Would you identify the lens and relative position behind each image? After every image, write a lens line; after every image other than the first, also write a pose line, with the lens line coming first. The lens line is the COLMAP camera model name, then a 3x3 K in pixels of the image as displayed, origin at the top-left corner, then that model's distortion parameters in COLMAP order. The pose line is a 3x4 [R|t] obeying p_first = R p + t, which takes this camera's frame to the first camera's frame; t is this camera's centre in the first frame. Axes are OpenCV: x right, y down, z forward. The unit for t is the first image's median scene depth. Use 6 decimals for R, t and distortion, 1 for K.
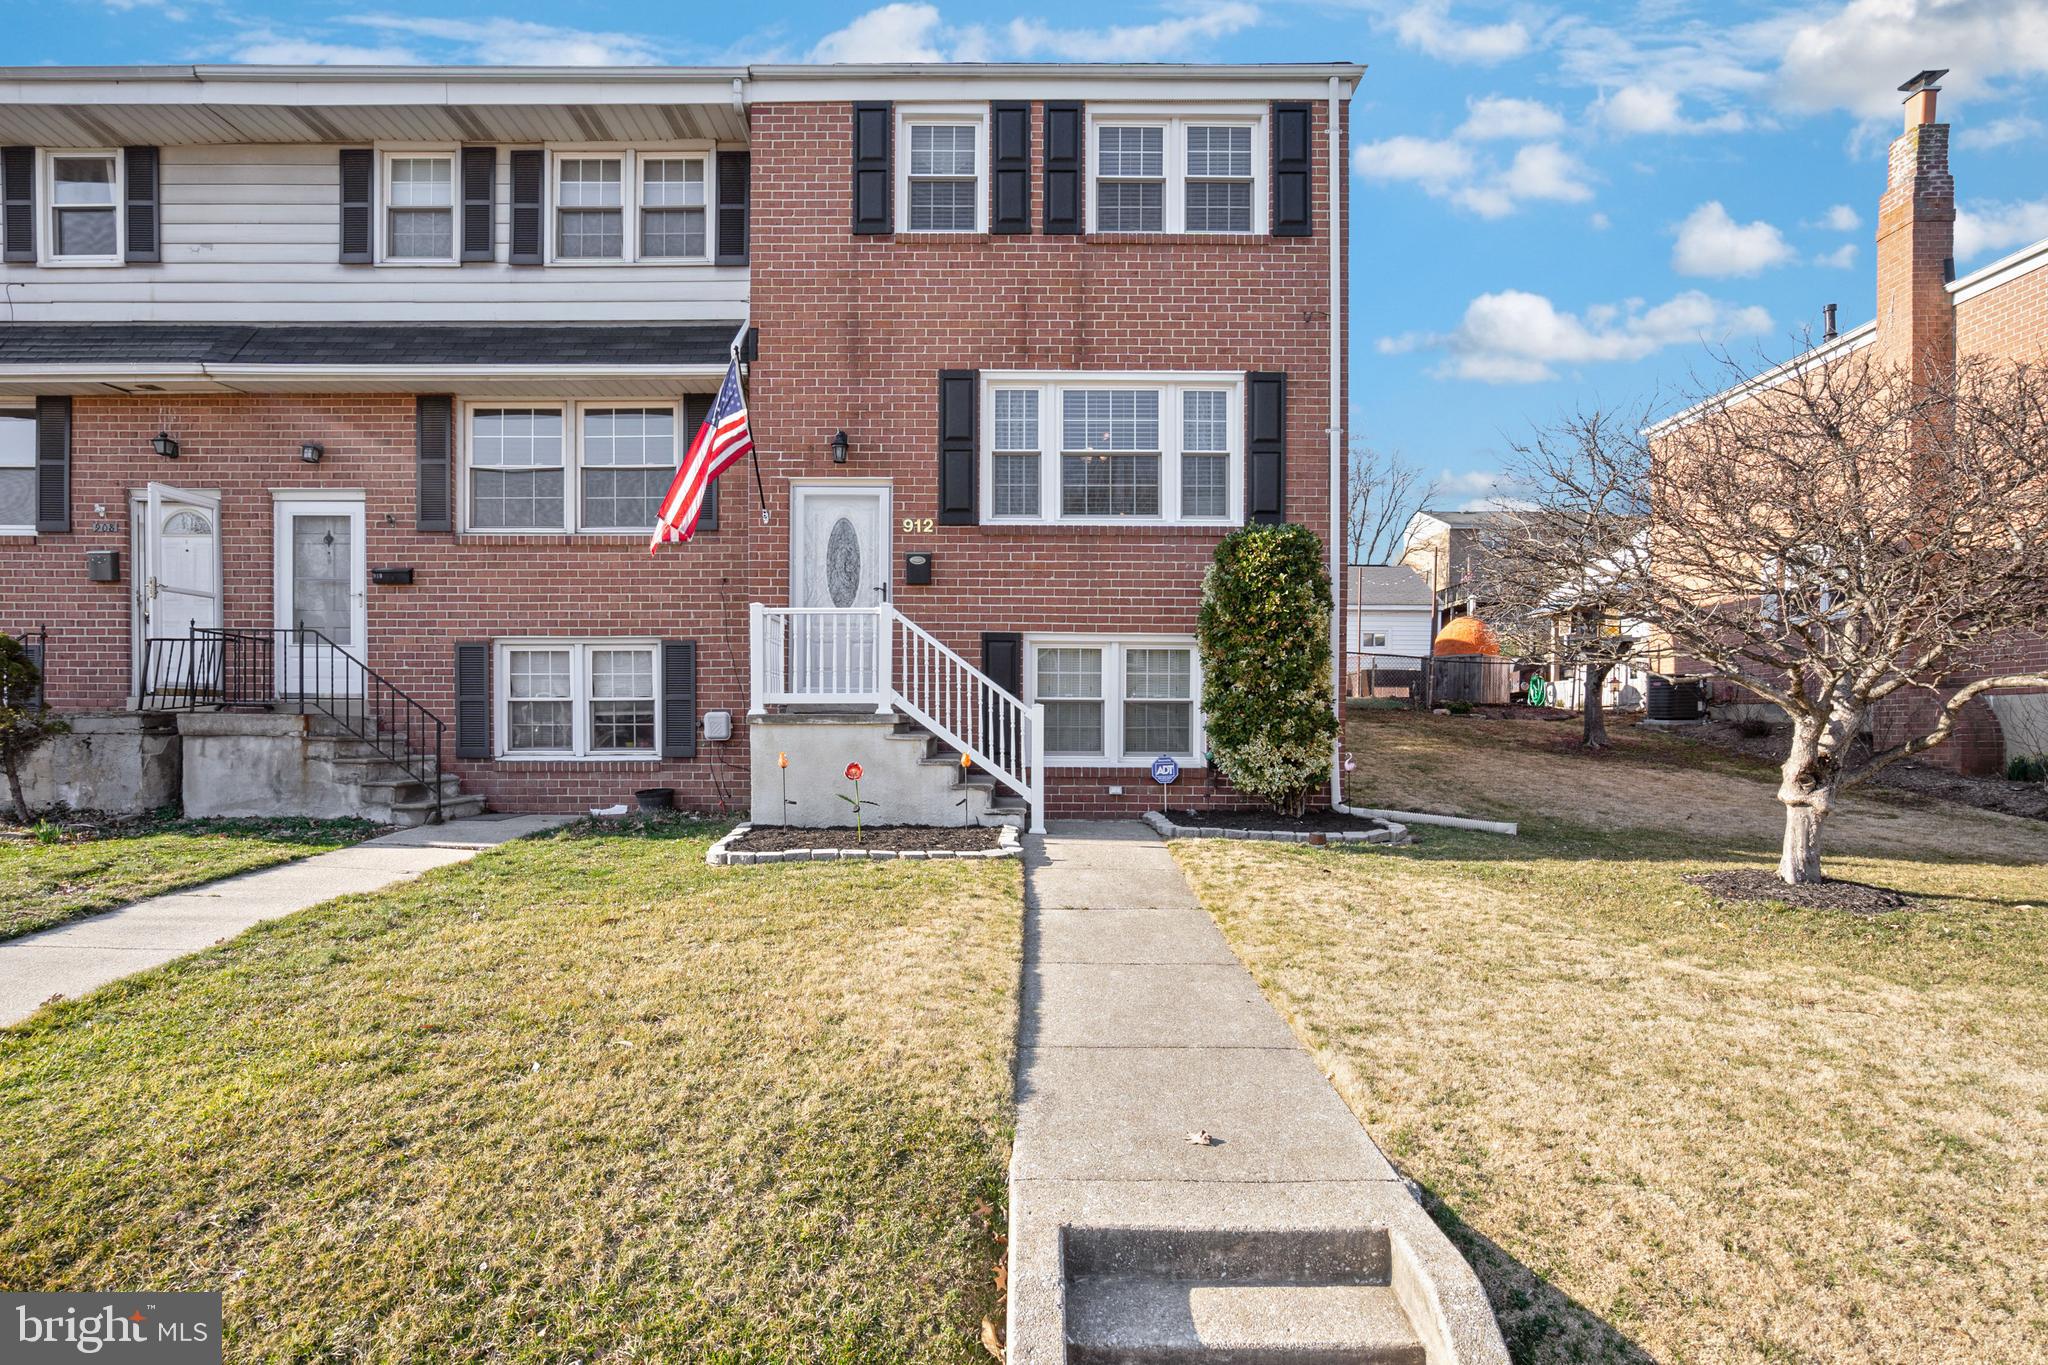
lens RADIAL K [[1096.0, 0, 1021.7], [0, 1096.0, 730.1], [0, 0, 1]] dist [-0.023072, 0.017685]
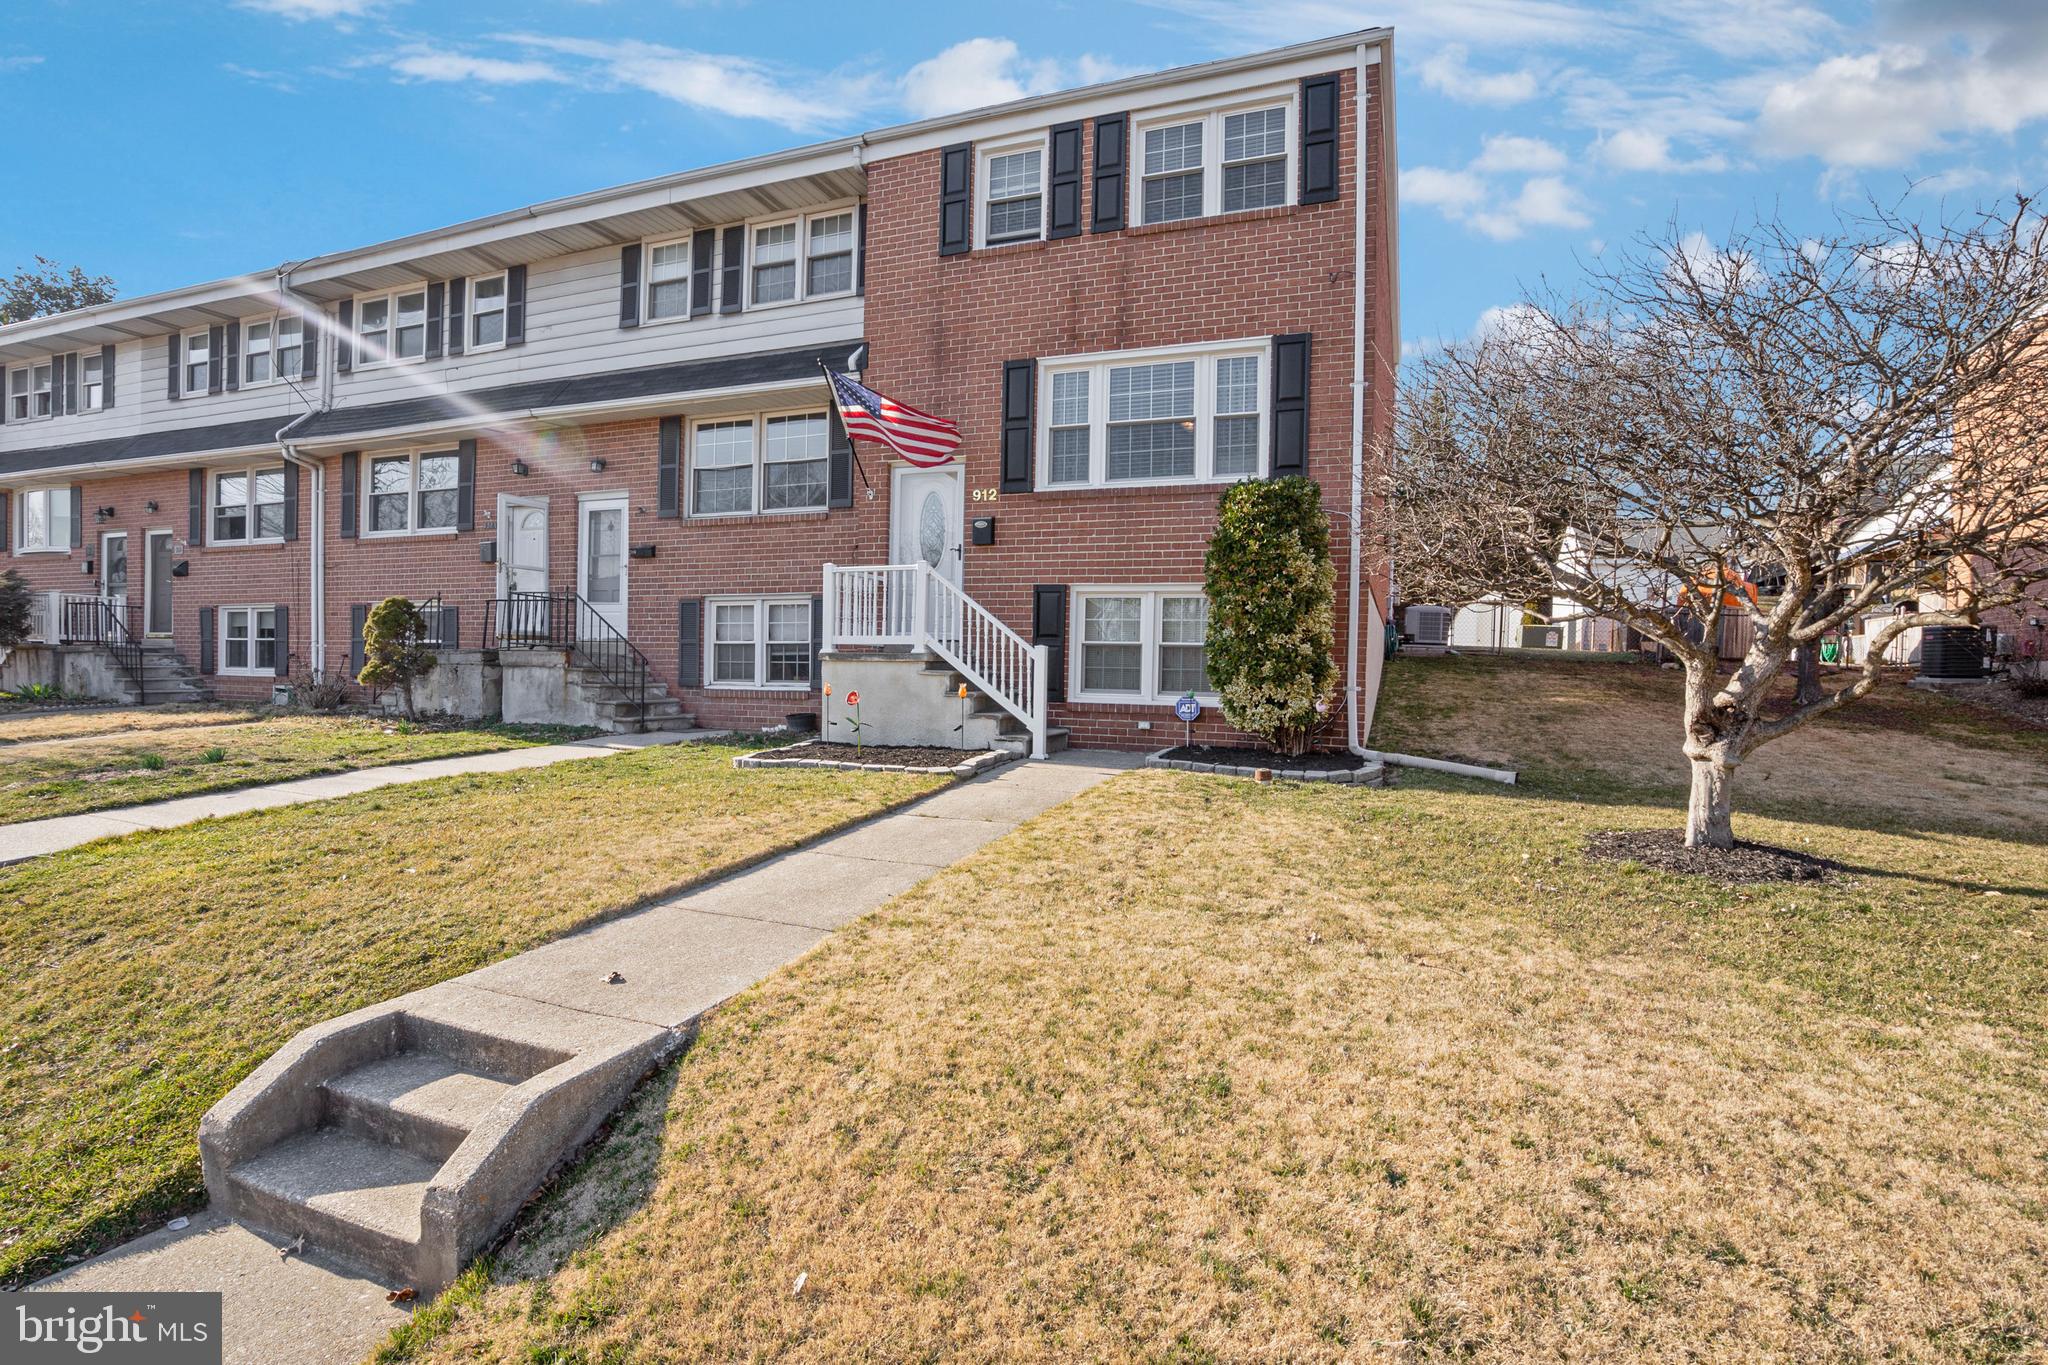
lens RADIAL K [[954.7, 0, 1037.0], [0, 954.7, 680.5], [0, 0, 1]] dist [-0.035024, 0.000714]
pose [[0.939032, 0.016908, -0.343415, 0.308728], [-0.017087, 0.999851, 0.002505, 0.008806], [0.343406, 0.003516, 0.939180, 0.055532]]
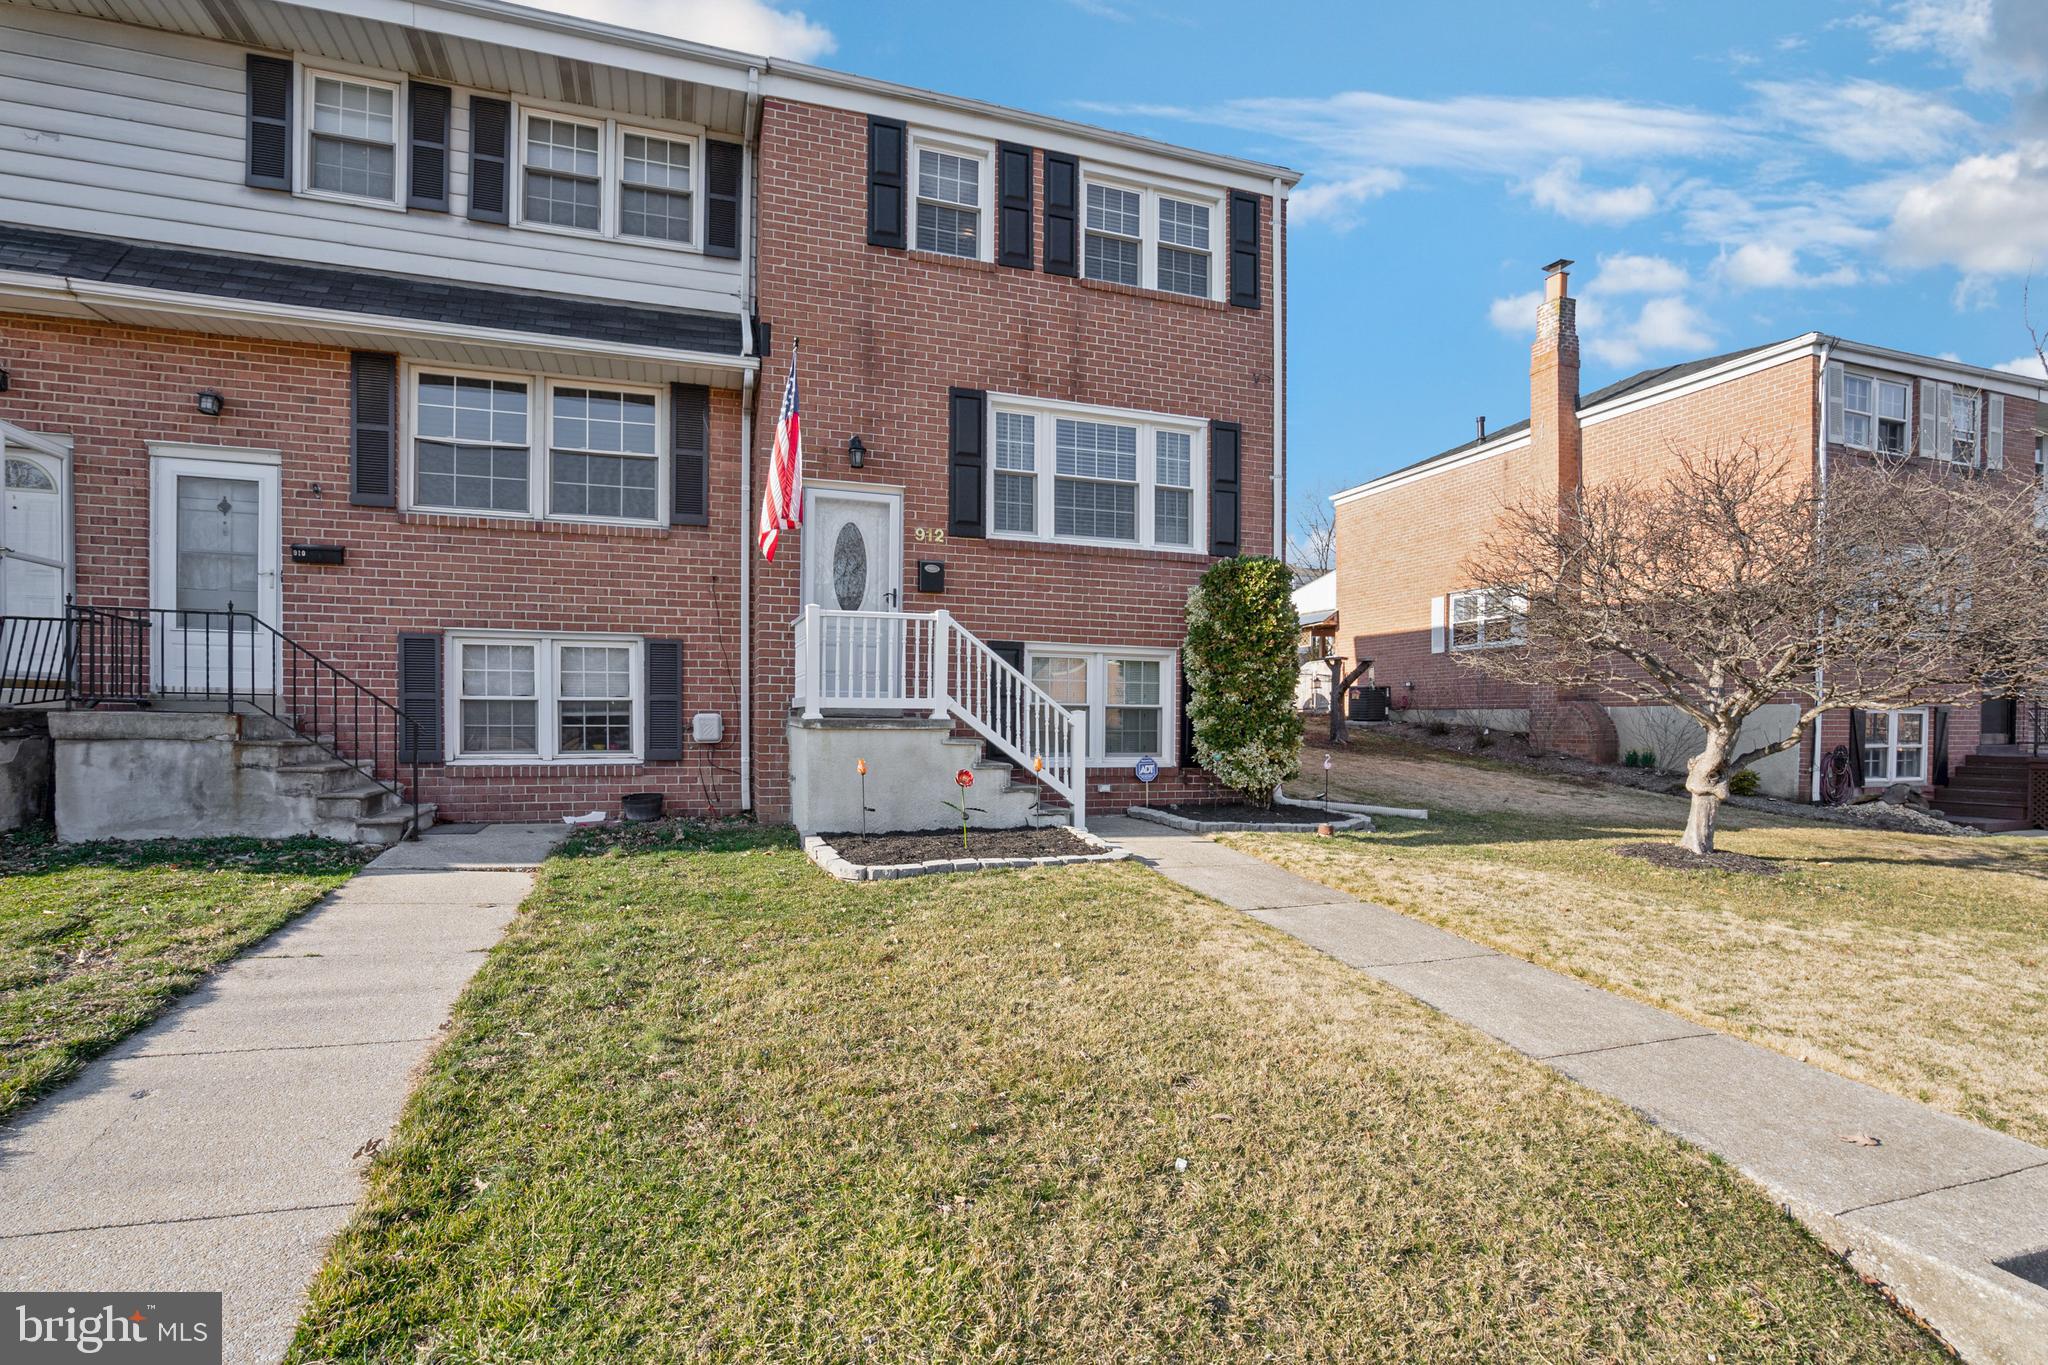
lens RADIAL K [[939.9, 0, 1011.3], [0, 939.9, 726.7], [0, 0, 1]] dist [-0.035814, 0.012461]
pose [[0.950869, 0.003610, 0.309571, -0.289614], [-0.004356, 0.999989, 0.001720, -0.007778], [-0.309561, -0.002984, 0.950875, 0.132477]]
